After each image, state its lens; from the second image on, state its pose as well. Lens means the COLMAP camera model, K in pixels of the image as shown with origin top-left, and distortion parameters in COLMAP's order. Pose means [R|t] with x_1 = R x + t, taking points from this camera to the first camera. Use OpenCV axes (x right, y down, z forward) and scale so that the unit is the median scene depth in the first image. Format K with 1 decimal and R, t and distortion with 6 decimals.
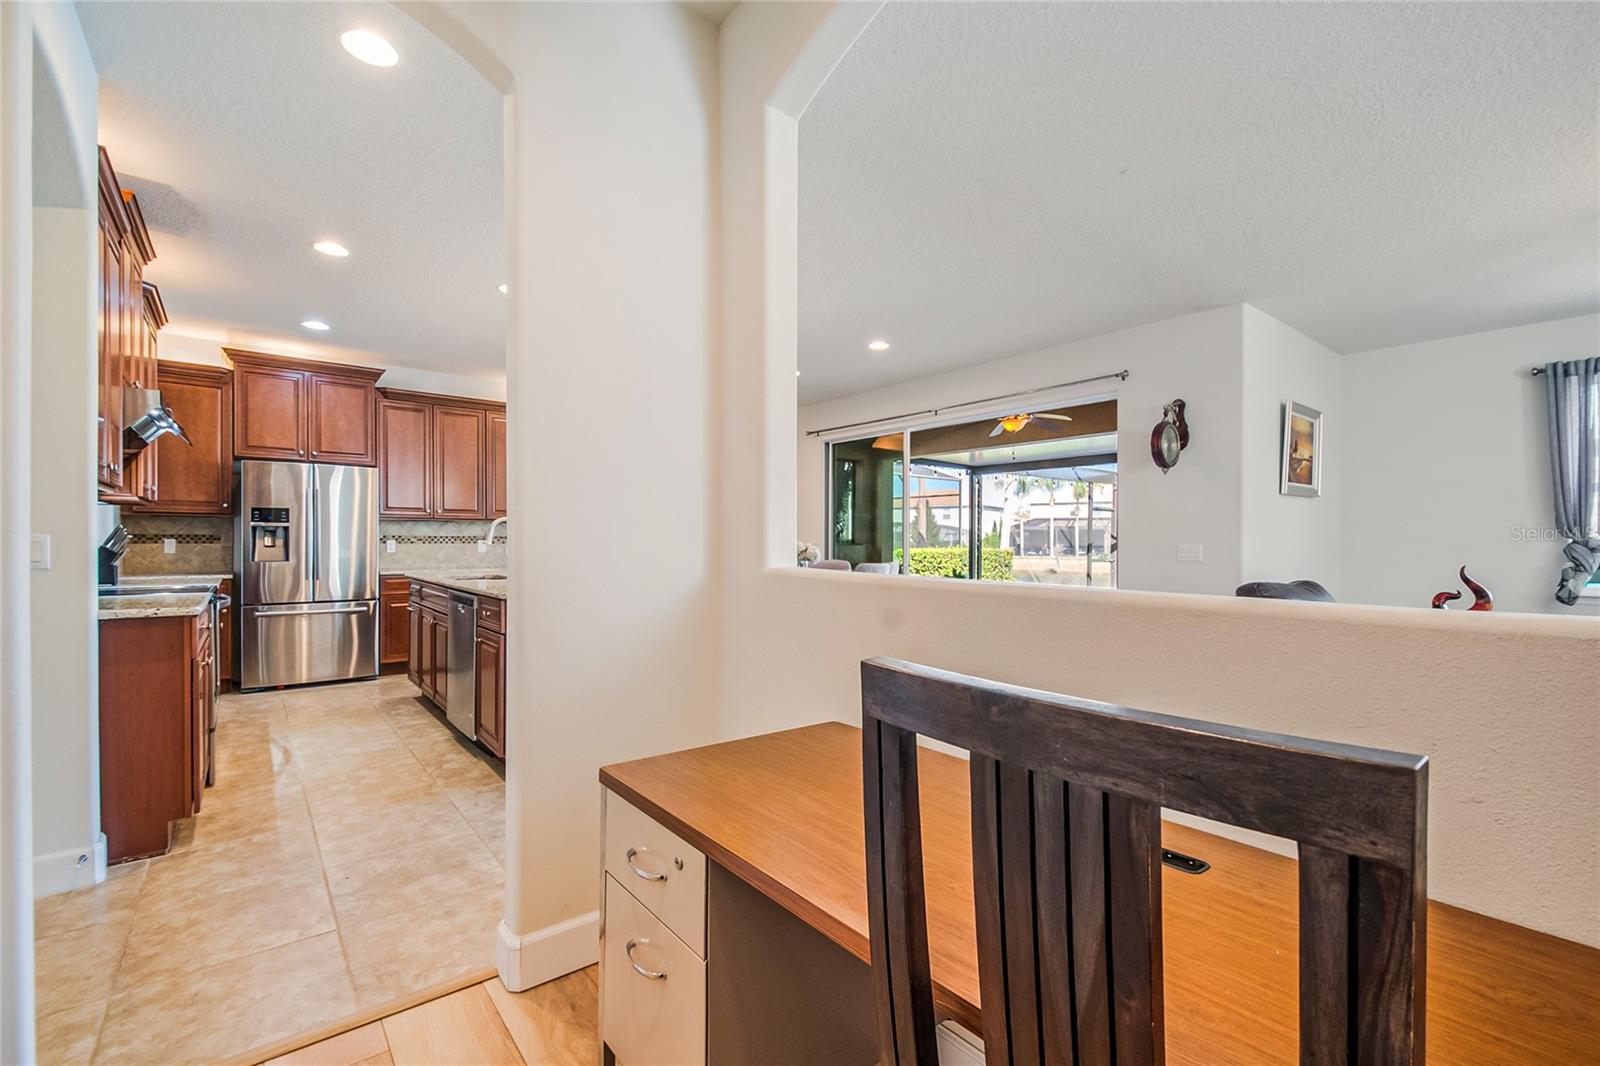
lens RADIAL K [[694.9, 0, 803.9], [0, 694.9, 544.7], [0, 0, 1]] dist [0.000977, -0.011059]
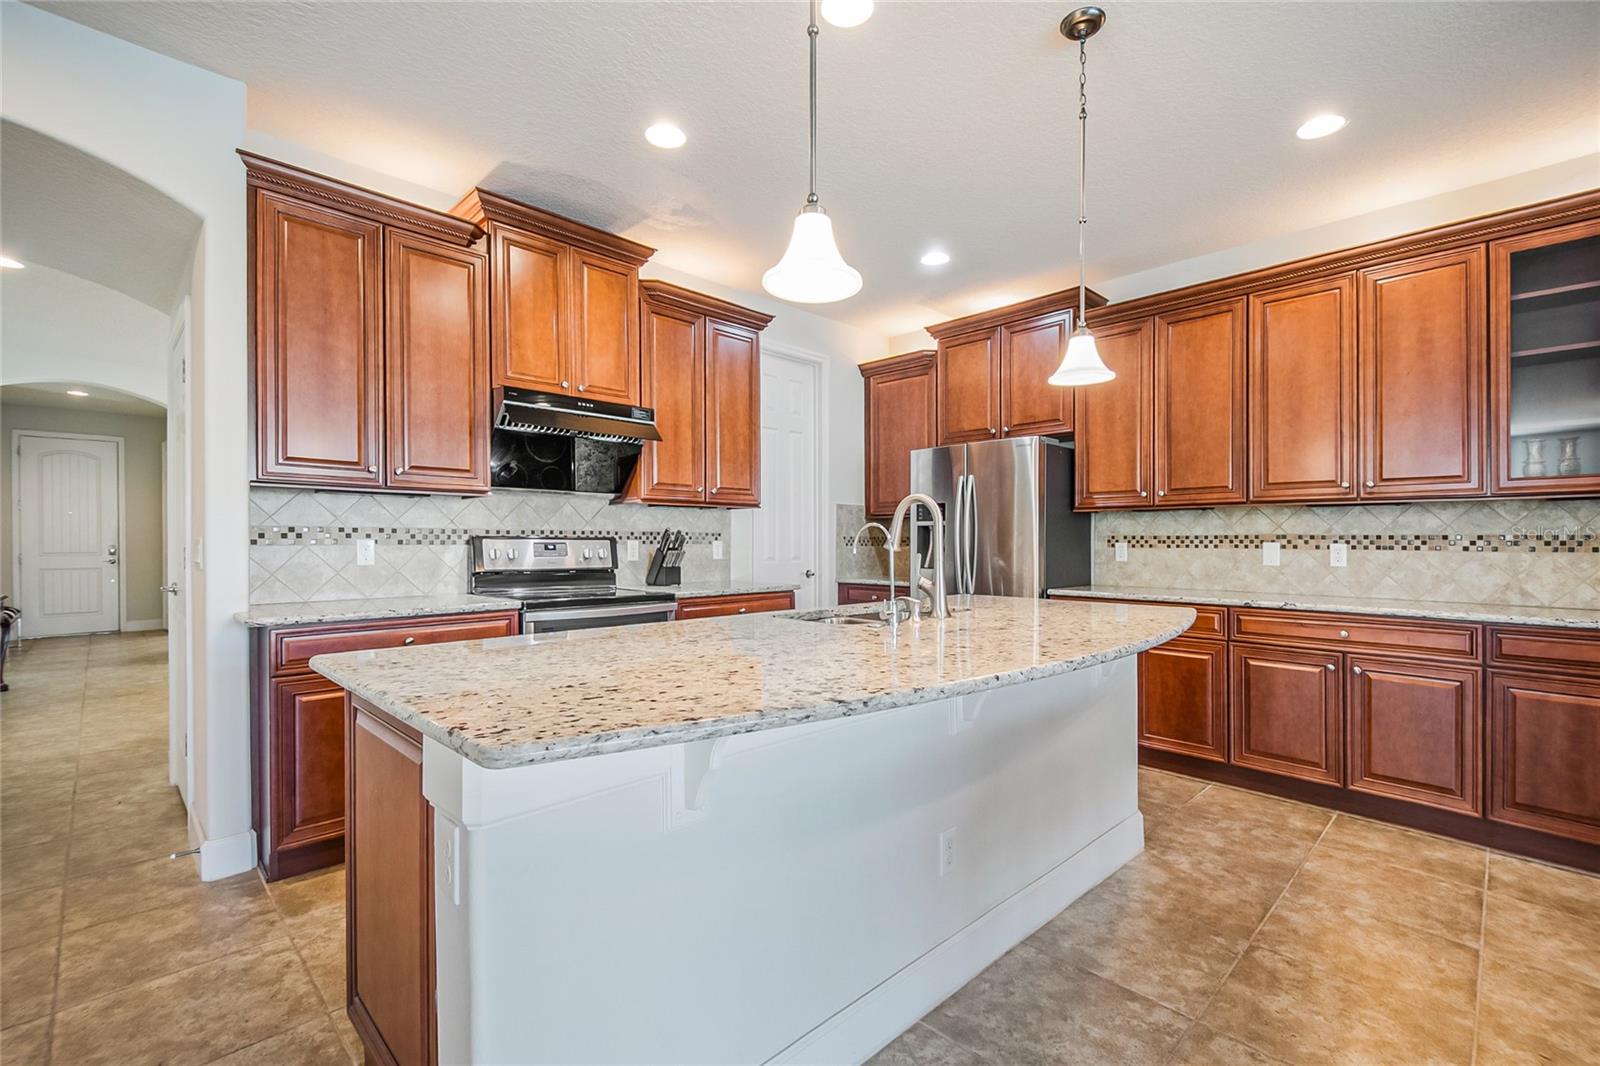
lens RADIAL K [[701.2, 0, 807.3], [0, 701.2, 536.3], [0, 0, 1]] dist [0.009898, 0.000048]
pose [[0.104863, -0.011283, -0.994423, 0.042924], [-0.007297, 0.999900, -0.012115, -0.002699], [0.994460, 0.008527, 0.104770, 0.748072]]
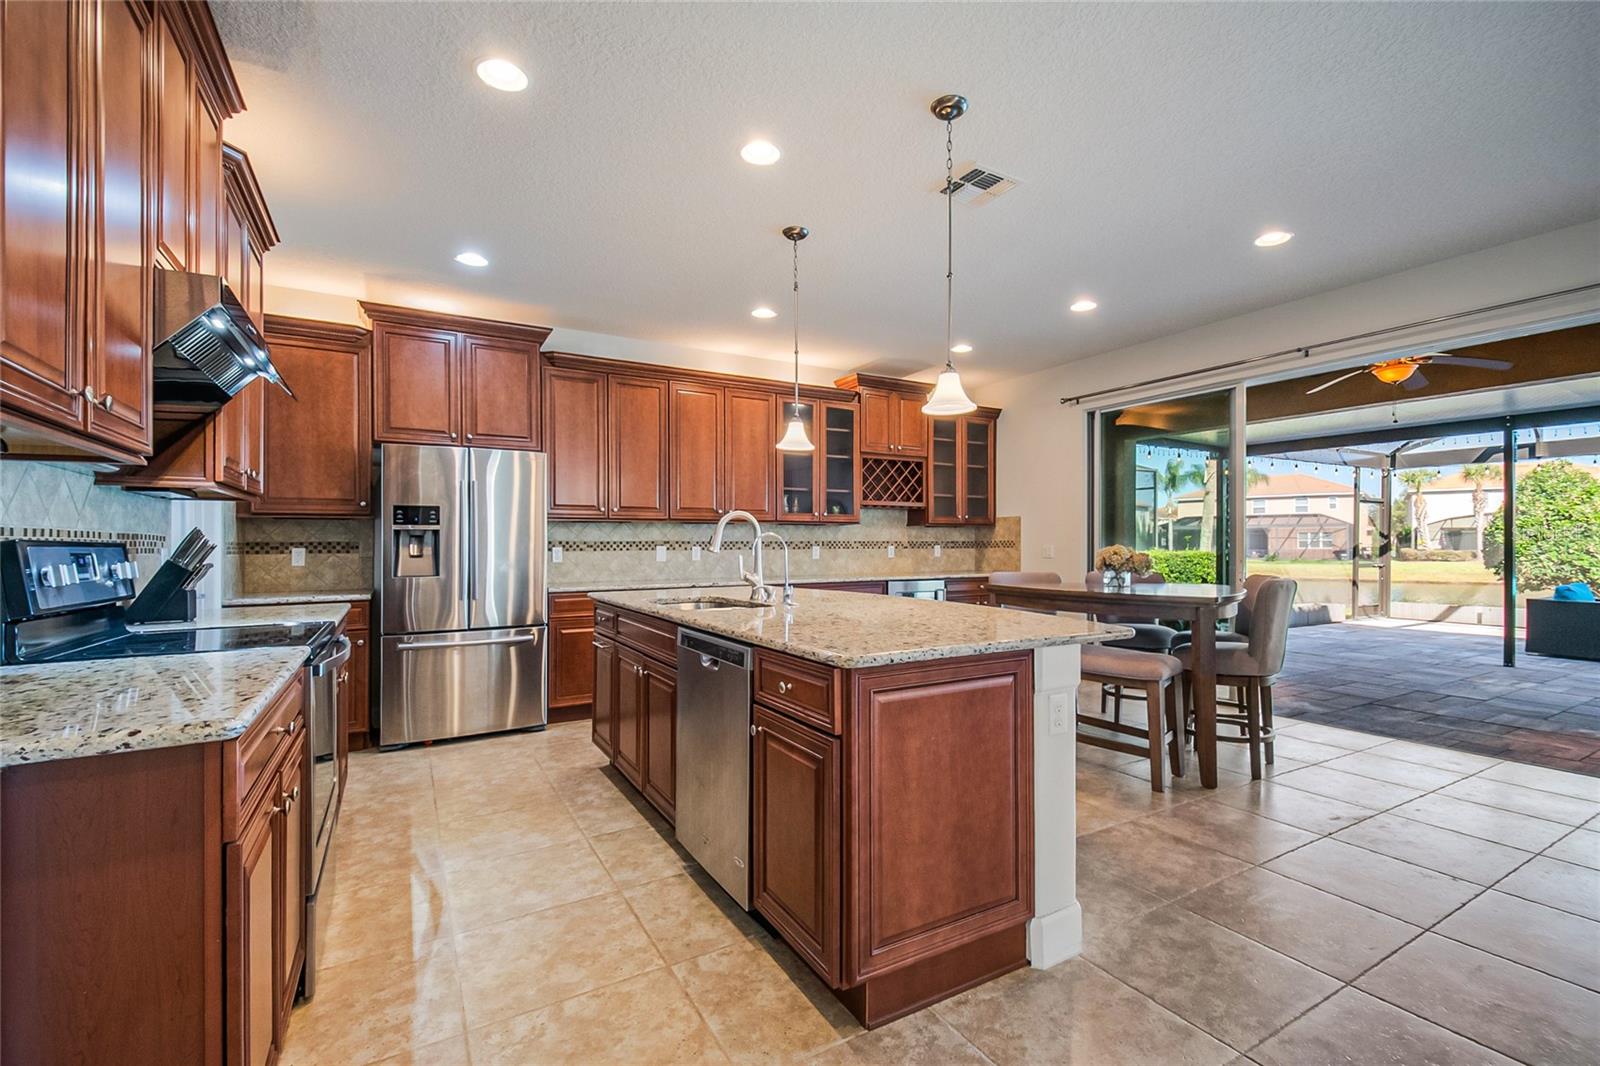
lens RADIAL K [[701.2, 0, 807.3], [0, 701.2, 536.3], [0, 0, 1]] dist [0.009898, 0.000048]
pose [[0.988110, -0.010344, -0.153398, -0.223112], [0.007763, 0.999818, -0.017416, -0.002987], [0.153550, 0.016018, 0.988011, 0.296468]]
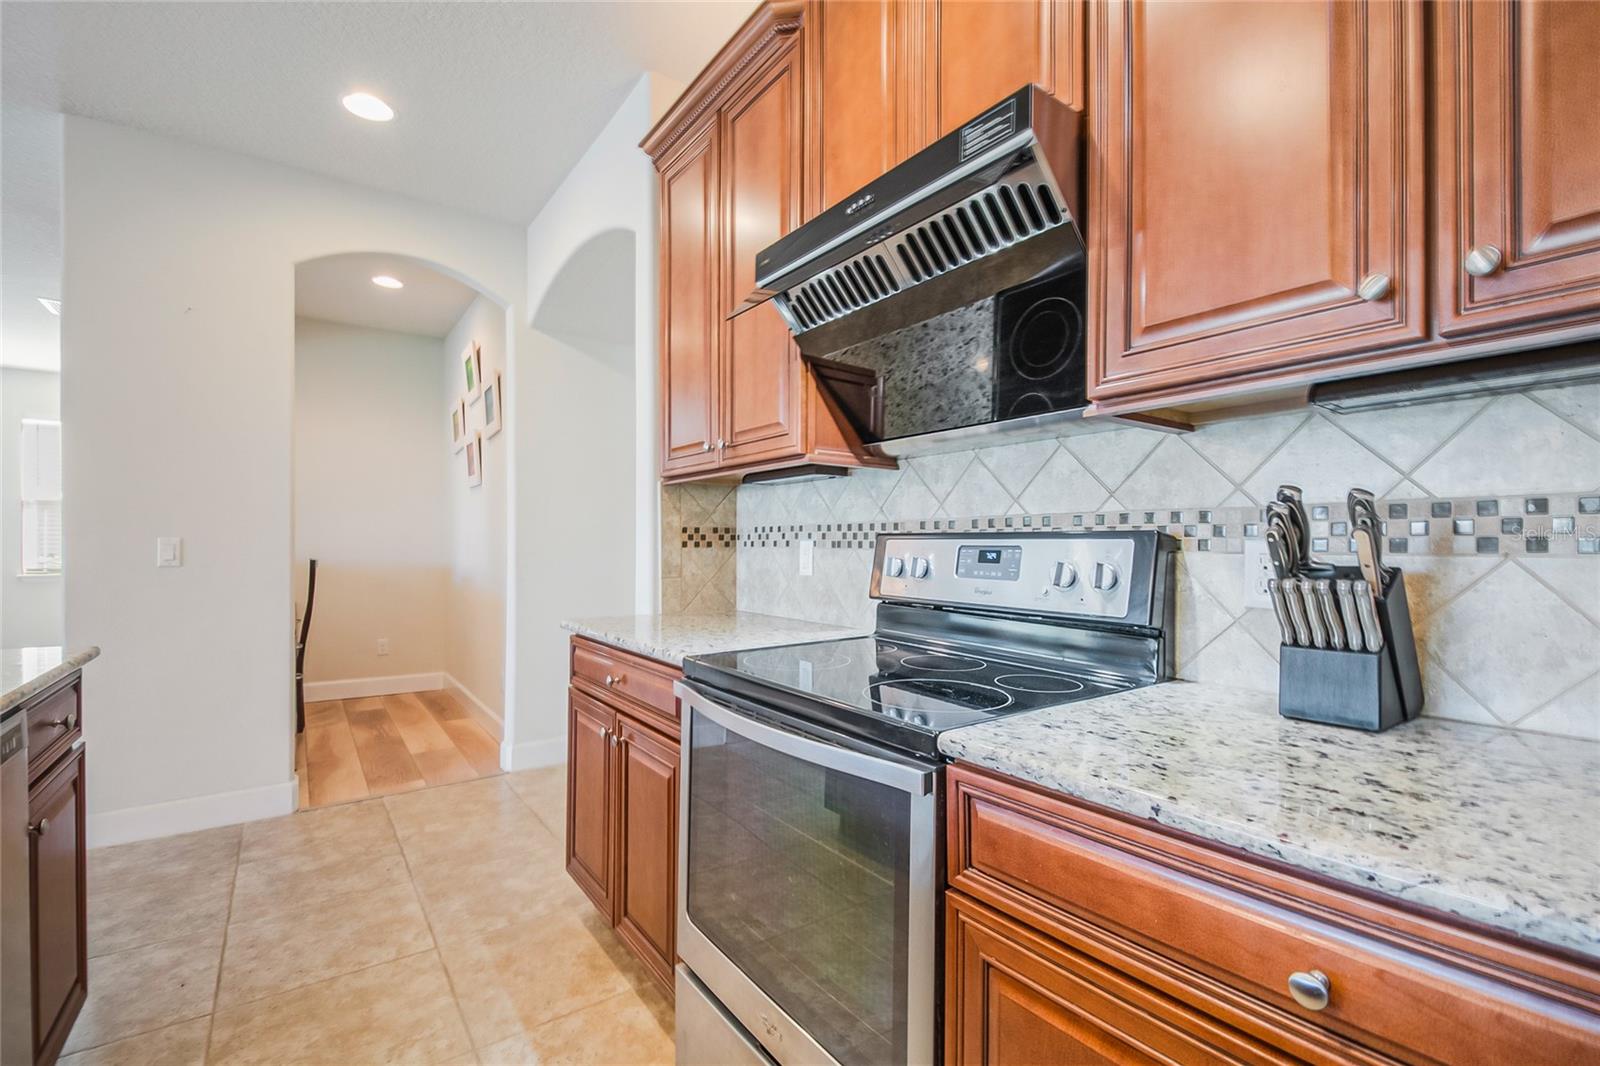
lens RADIAL K [[696.4, 0, 770.0], [0, 696.4, 541.5], [0, 0, 1]] dist [0.014701, 0.000029]
pose [[-0.997094, 0.003356, 0.076106, -0.568815], [0.004044, 0.999952, 0.008892, -0.007739], [-0.076073, 0.009174, -0.997060, 0.867471]]
